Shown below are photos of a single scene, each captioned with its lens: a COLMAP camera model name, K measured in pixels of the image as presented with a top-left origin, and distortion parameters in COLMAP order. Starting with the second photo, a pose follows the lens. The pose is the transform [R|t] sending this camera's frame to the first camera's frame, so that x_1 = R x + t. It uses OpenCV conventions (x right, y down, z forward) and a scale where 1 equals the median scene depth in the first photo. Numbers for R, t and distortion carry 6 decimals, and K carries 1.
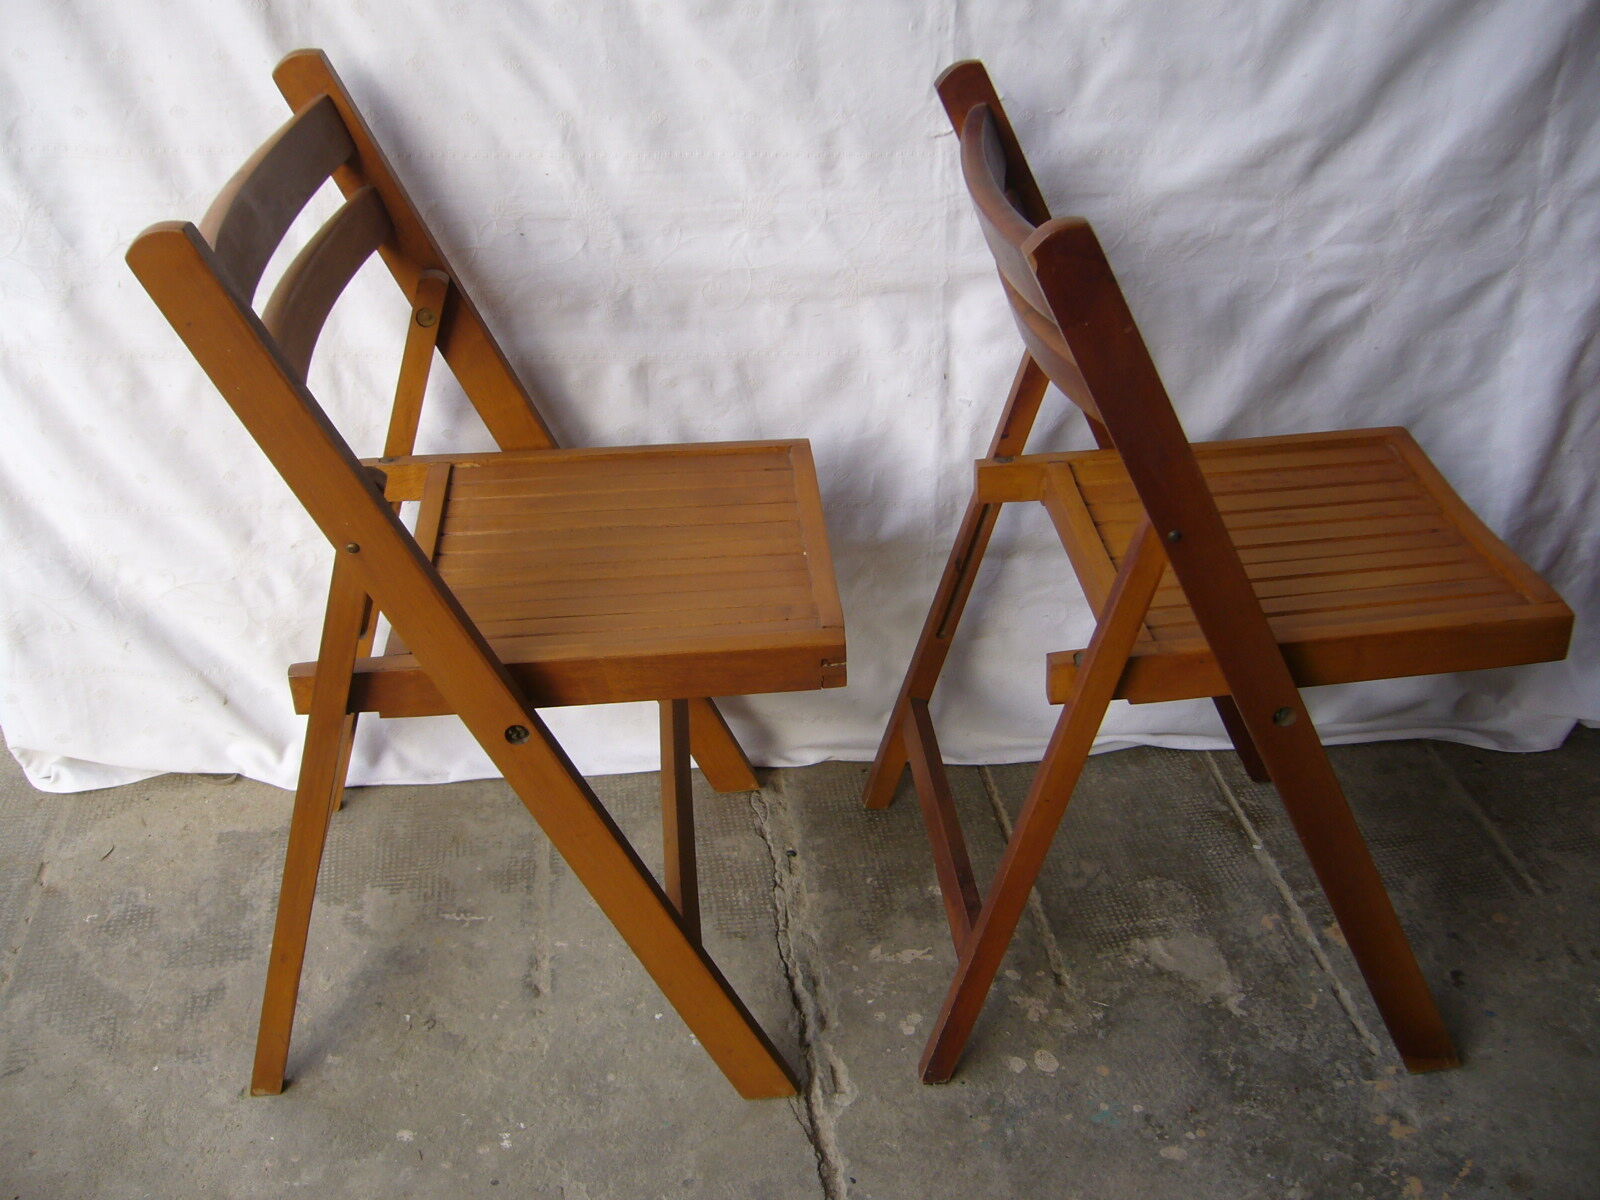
lens RADIAL K [[1706.0, 0, 796.4], [0, 1706.0, 579.4], [0, 0, 1]] dist [-0.085754, 0.058046]
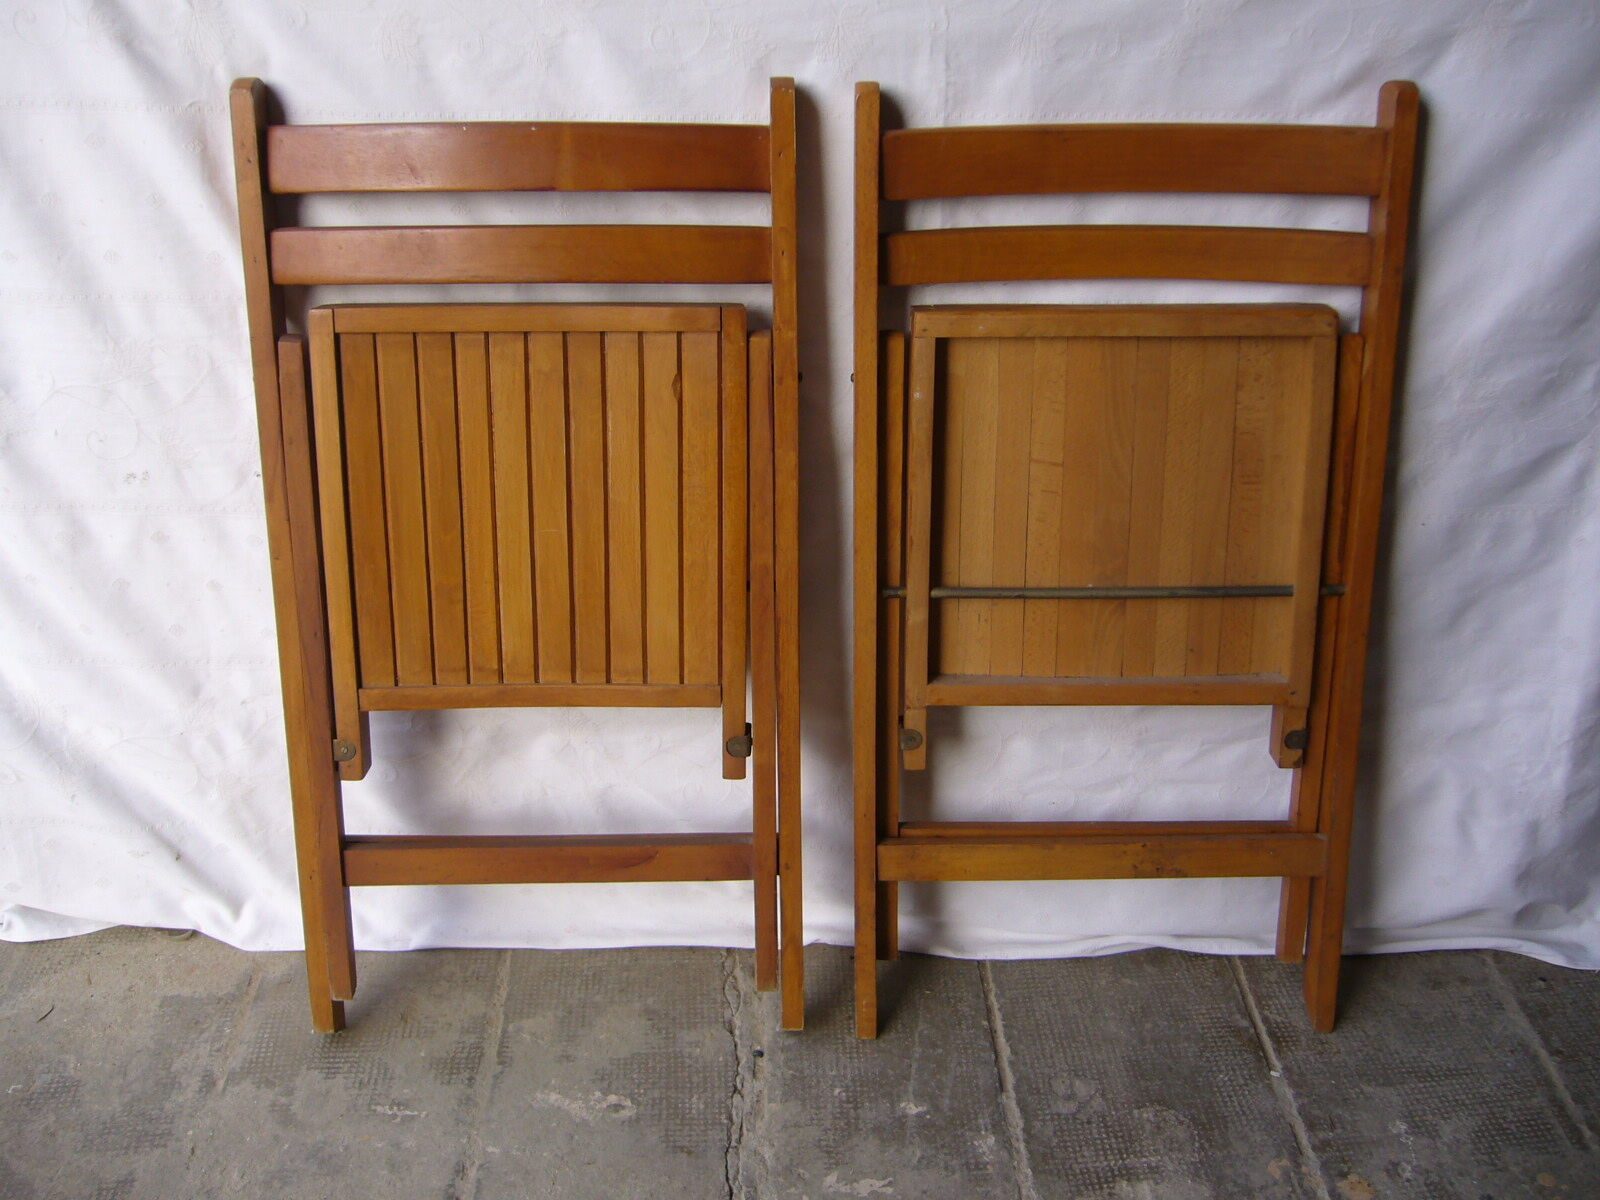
lens RADIAL K [[1706.0, 0, 796.4], [0, 1706.0, 579.4], [0, 0, 1]] dist [-0.085754, 0.058046]
pose [[0.995123, 0.030562, -0.093787, 0.104815], [-0.032829, 0.999203, -0.022723, -0.082427], [0.093017, 0.025691, 0.995333, 0.089442]]
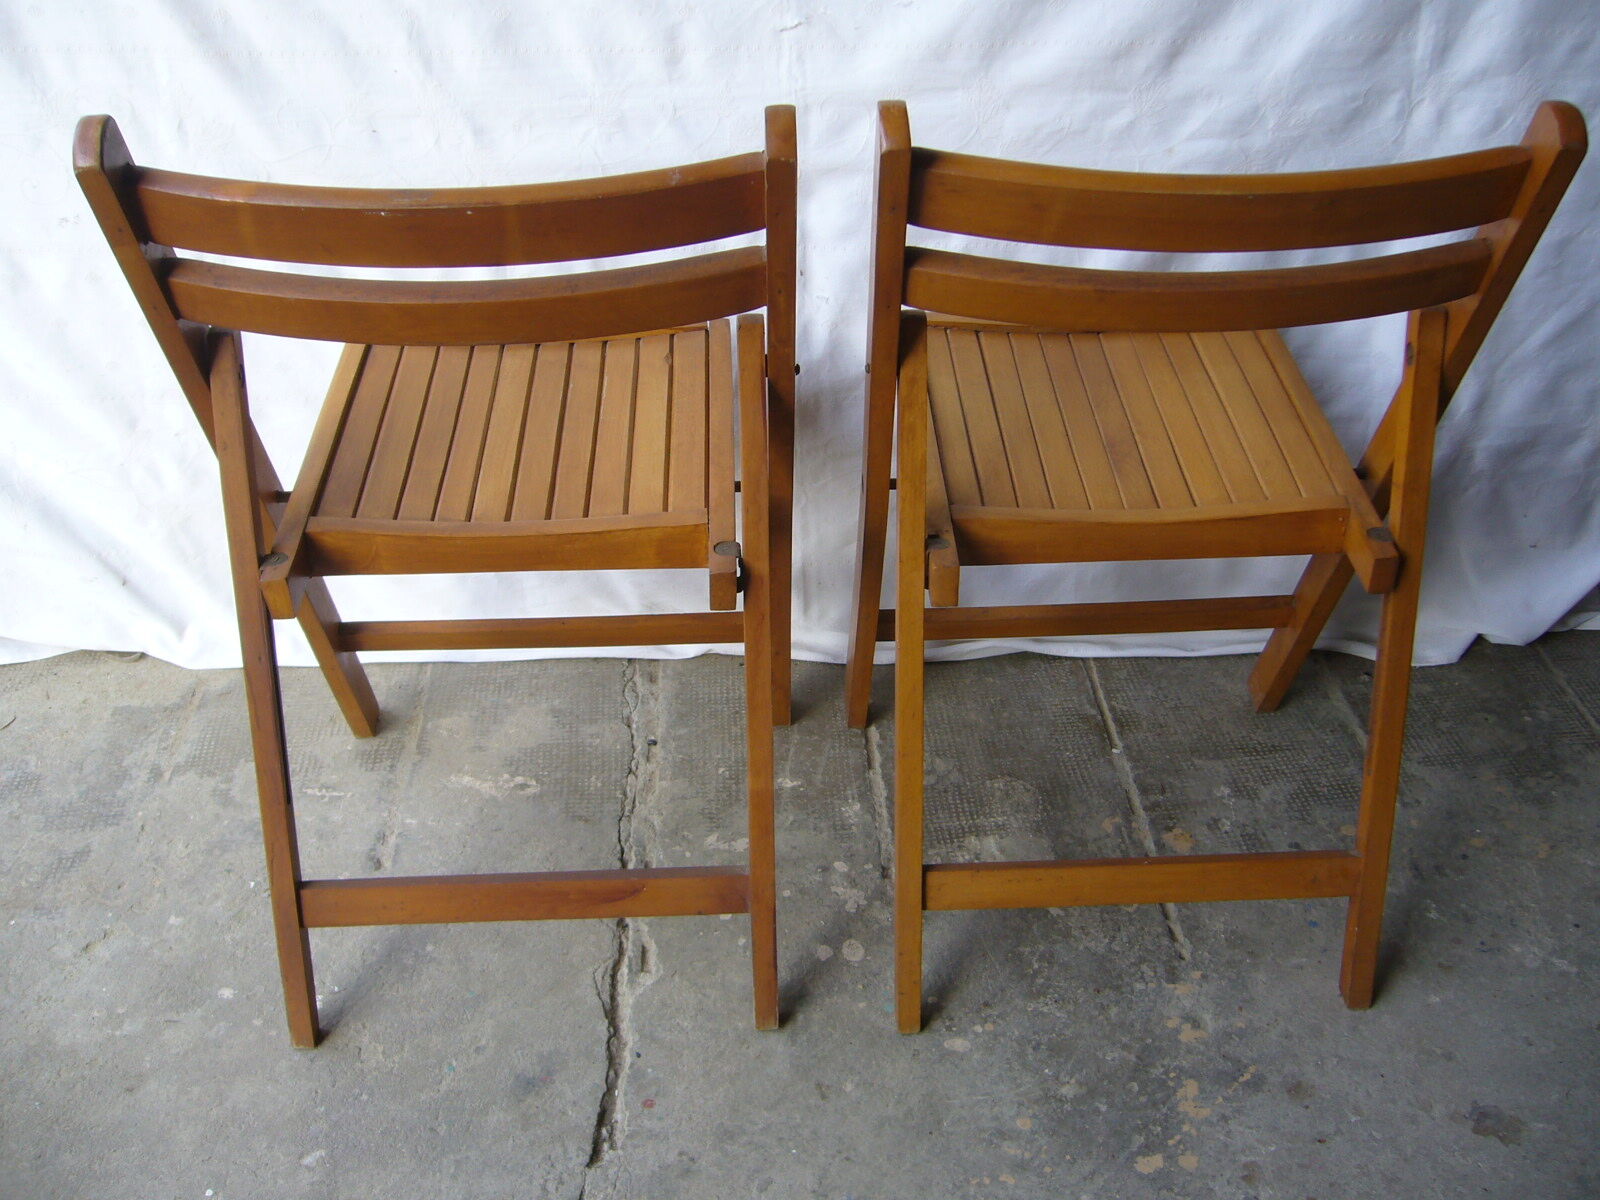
lens RADIAL K [[1706.0, 0, 796.4], [0, 1706.0, 579.4], [0, 0, 1]] dist [-0.085754, 0.058046]
pose [[0.996531, 0.021909, -0.080285, 0.178652], [-0.017489, 0.998314, 0.055347, 0.005736], [0.081362, -0.053750, 0.995234, -0.006061]]
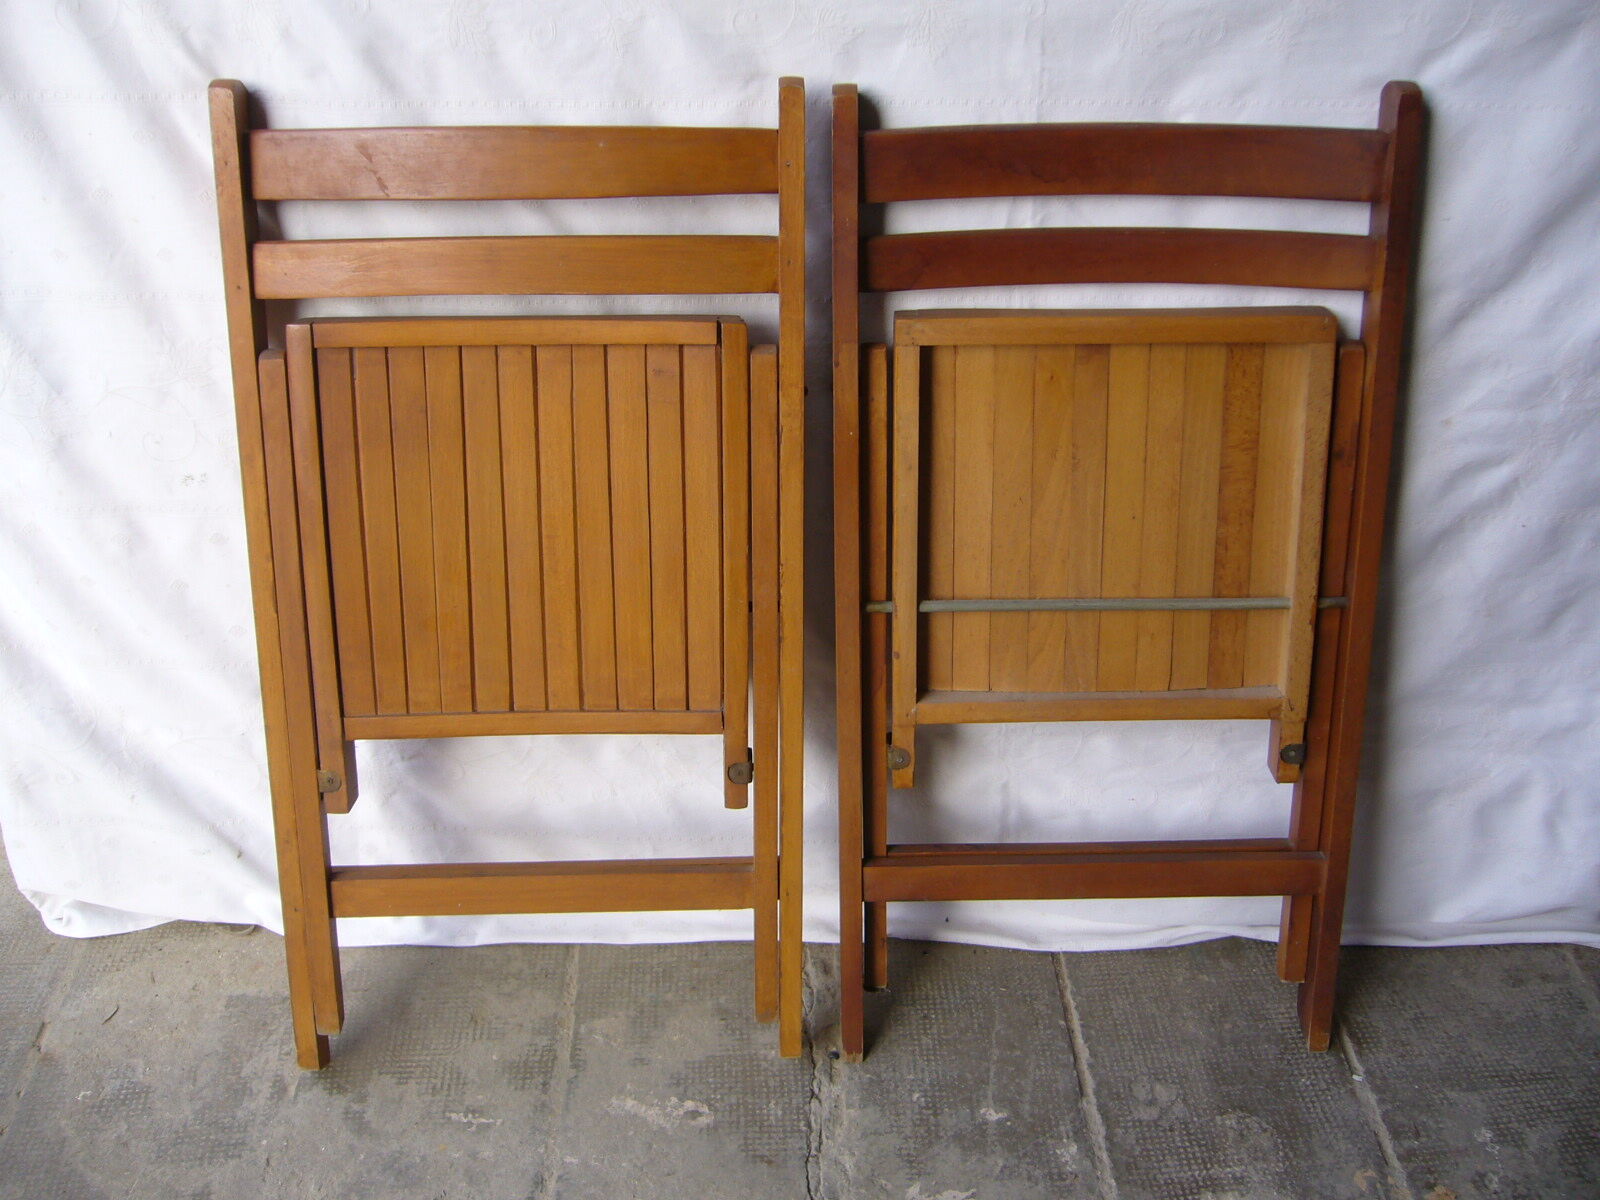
lens RADIAL K [[1706.0, 0, 796.4], [0, 1706.0, 579.4], [0, 0, 1]] dist [-0.085754, 0.058046]
pose [[0.994757, 0.035866, -0.095772, 0.059802], [-0.032054, 0.998643, 0.041045, -0.142523], [0.097114, -0.037760, 0.994557, 0.114861]]
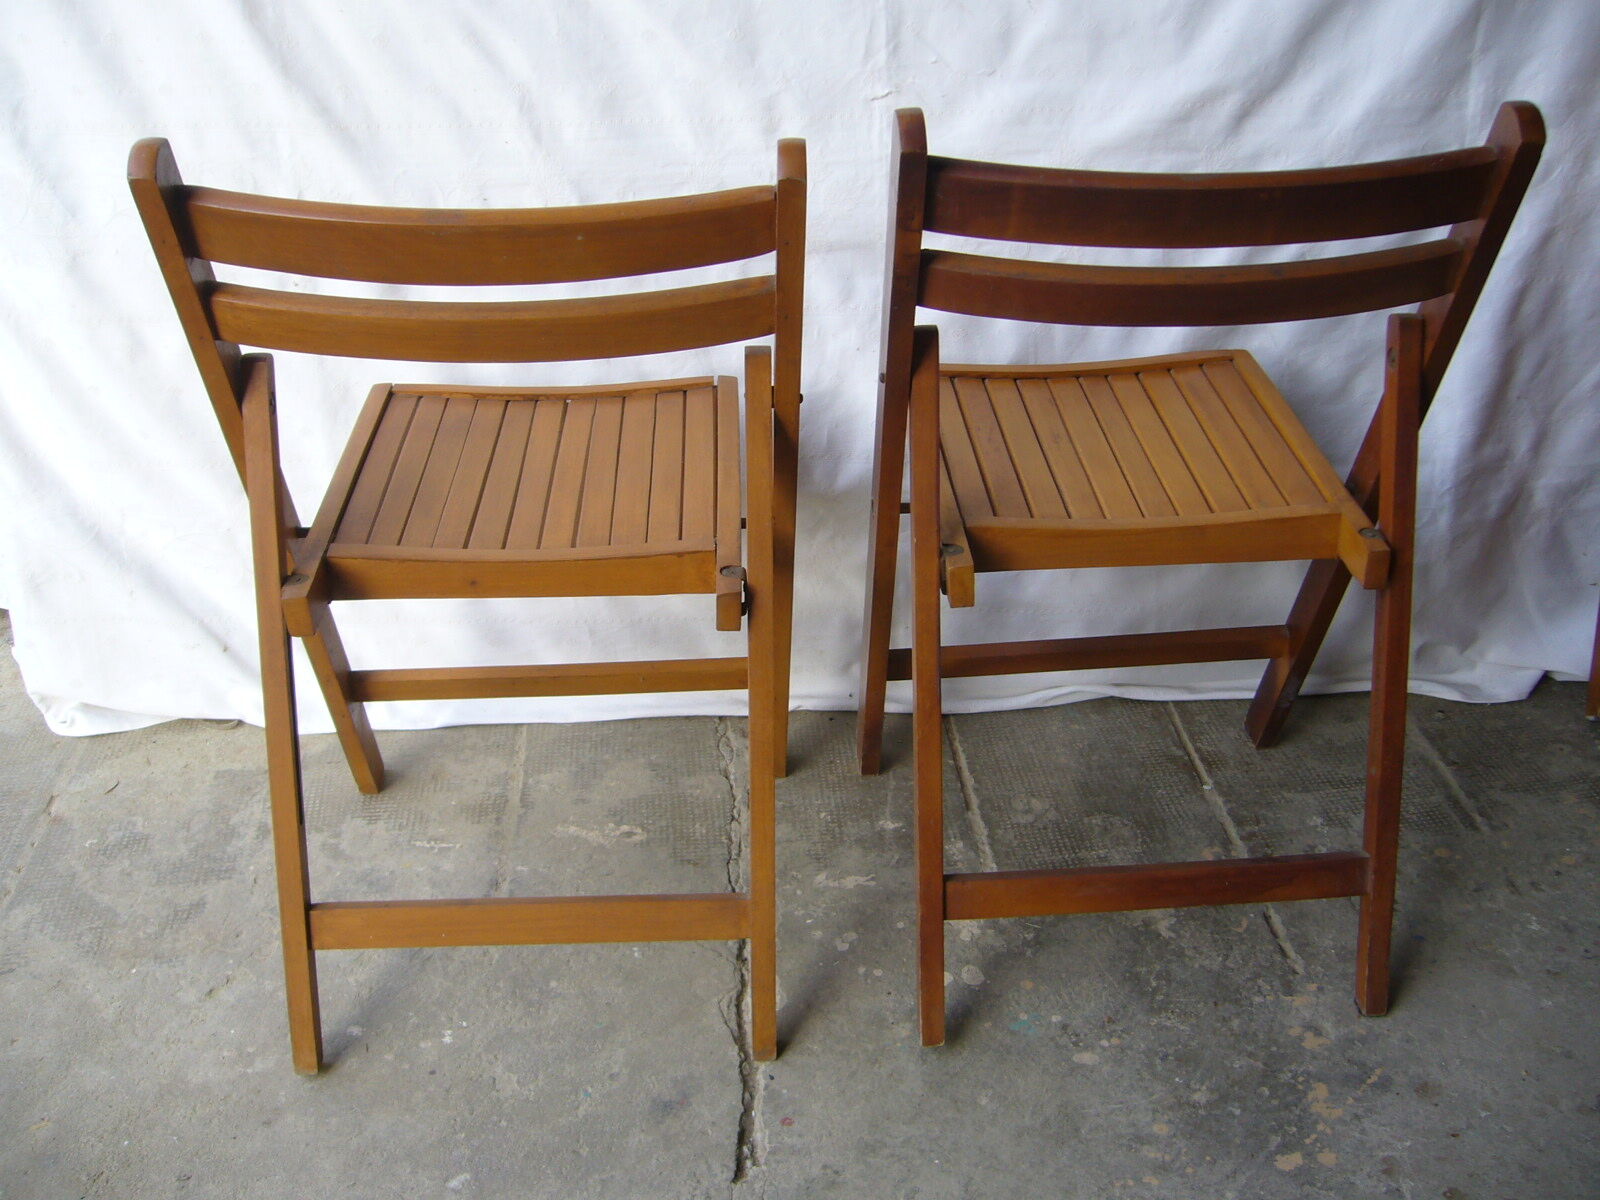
lens RADIAL K [[1706.0, 0, 796.4], [0, 1706.0, 579.4], [0, 0, 1]] dist [-0.085754, 0.058046]
pose [[0.997542, -0.006325, -0.069791, 0.106965], [0.004065, 0.999464, -0.032489, 0.071523], [0.069959, 0.032125, 0.997032, -0.044194]]
